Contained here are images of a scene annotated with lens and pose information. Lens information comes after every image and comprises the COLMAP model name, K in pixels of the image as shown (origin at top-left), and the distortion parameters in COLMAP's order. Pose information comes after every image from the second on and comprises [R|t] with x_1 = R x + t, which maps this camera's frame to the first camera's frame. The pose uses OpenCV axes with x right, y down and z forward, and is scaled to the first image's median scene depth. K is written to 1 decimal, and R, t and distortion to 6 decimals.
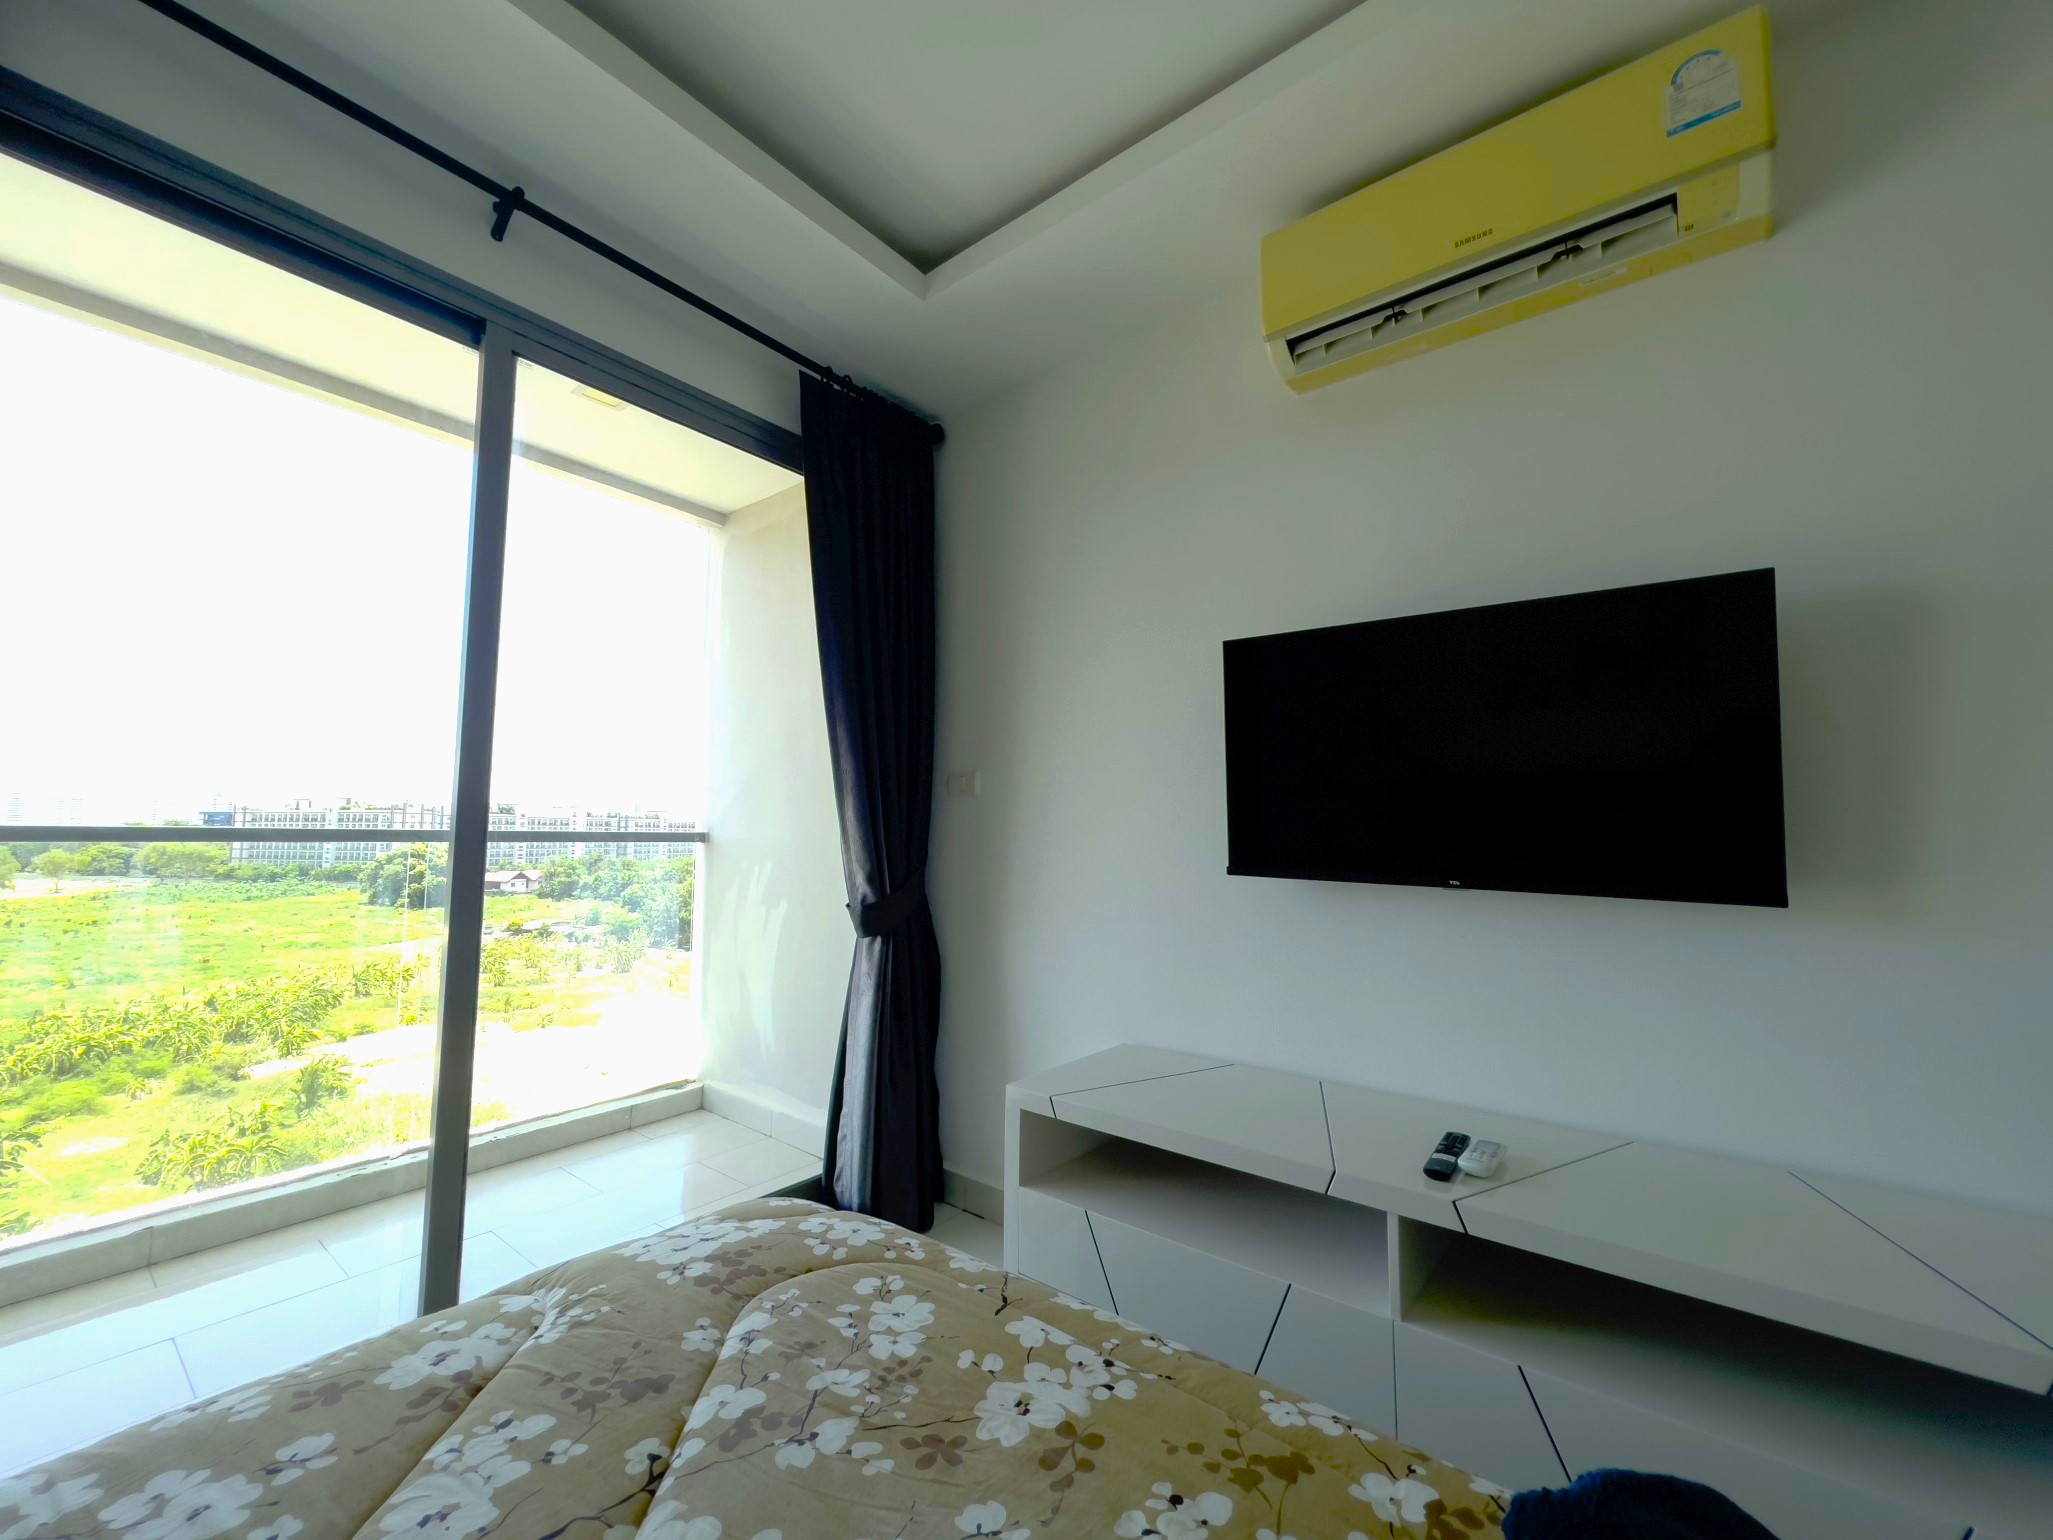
lens RADIAL K [[824.1, 0, 1021.3], [0, 824.1, 766.4], [0, 0, 1]] dist [-0.001902, 0.001153]
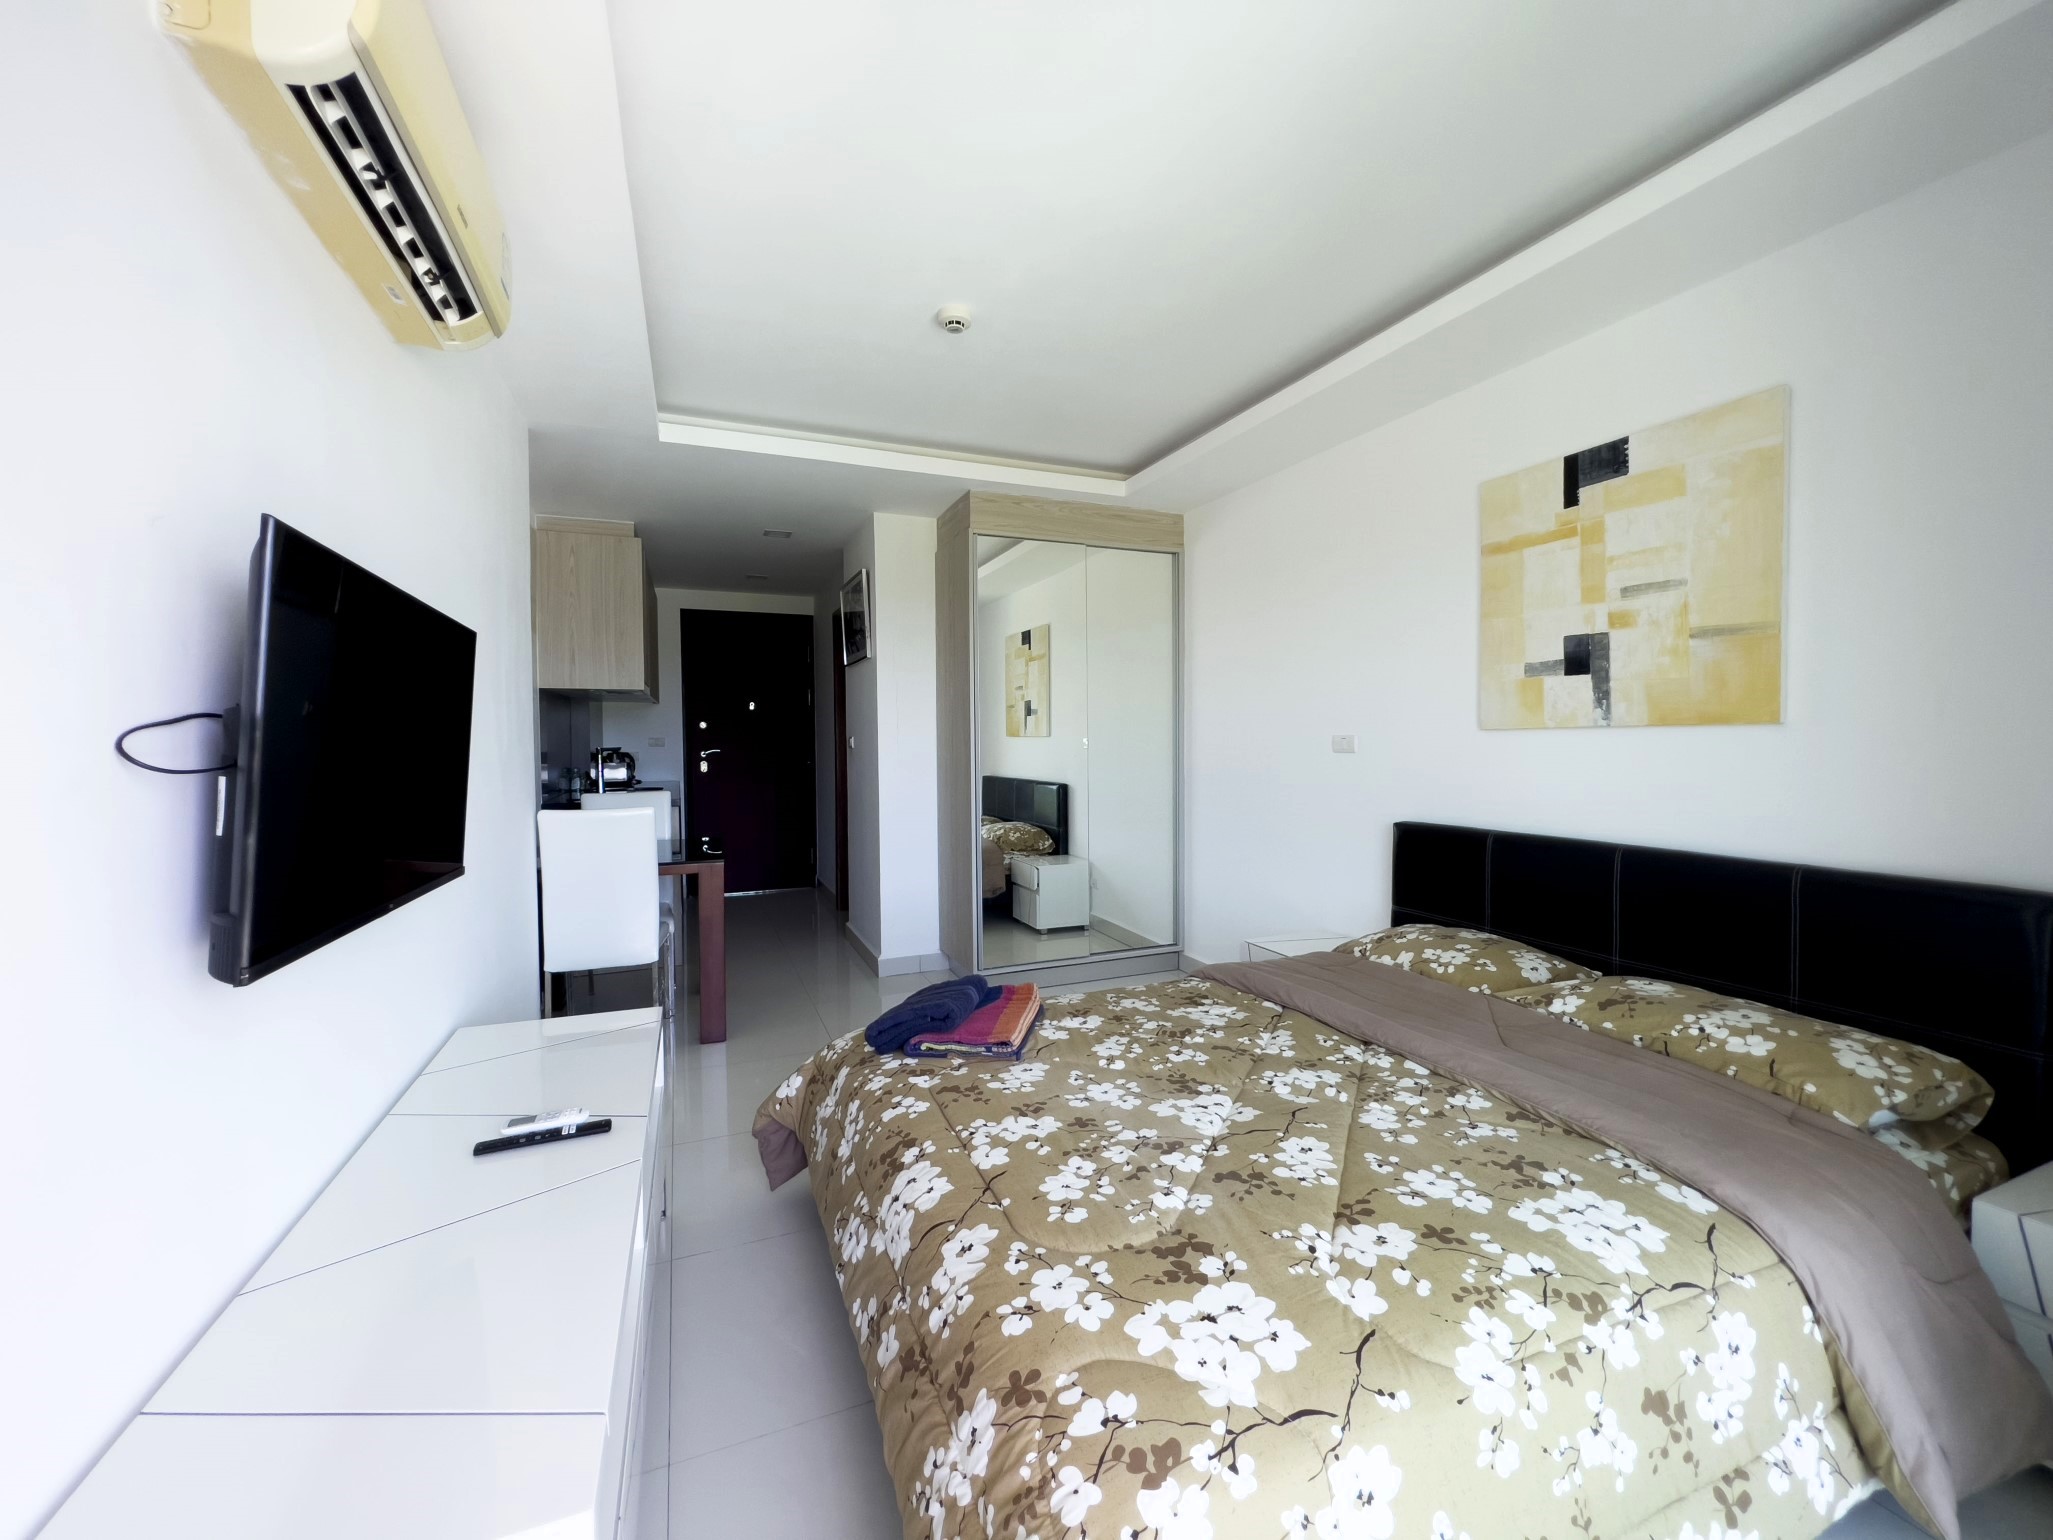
lens RADIAL K [[824.1, 0, 1022.6], [0, 824.1, 767.3], [0, 0, 1]] dist [-0.001902, 0.001153]
pose [[-0.875253, -0.019318, 0.483279, -0.494592], [-0.040911, 0.998578, -0.034176, -0.001966], [-0.481931, -0.049684, -0.874799, 1.515227]]
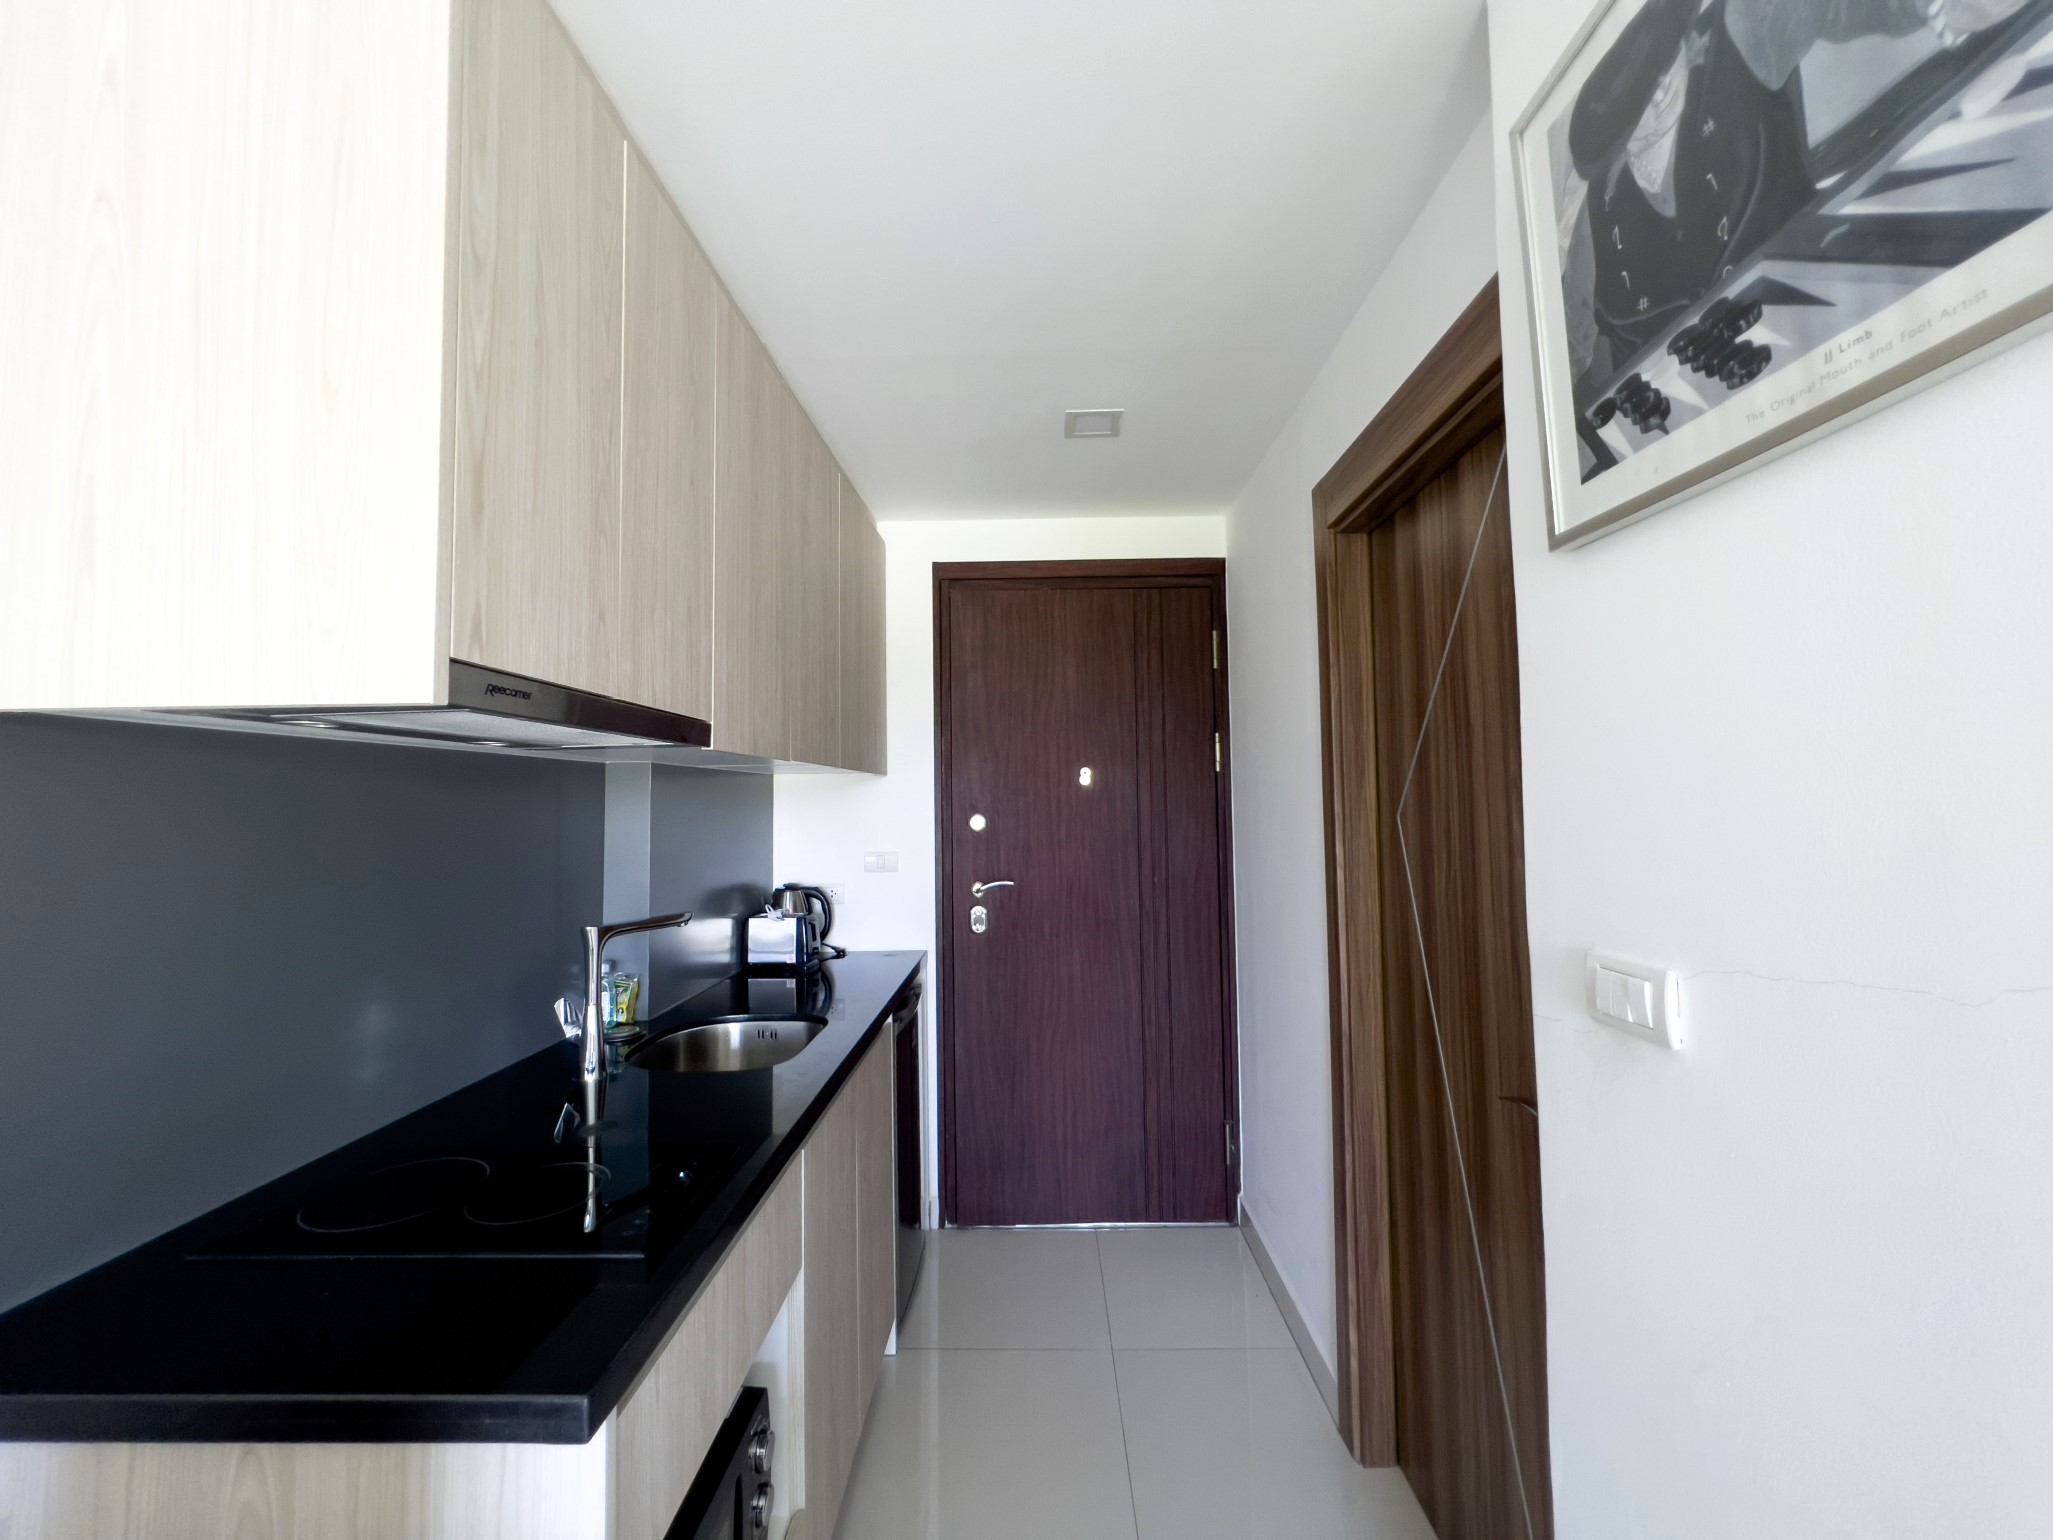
lens RADIAL K [[823.8, 0, 1018.8], [0, 823.8, 771.1], [0, 0, 1]] dist [-0.000882, 0.001403]
pose [[-0.599545, 0.031114, 0.799736, 1.558172], [-0.062675, 0.994350, -0.085672, -0.268827], [-0.797883, -0.101488, -0.594208, -0.442539]]
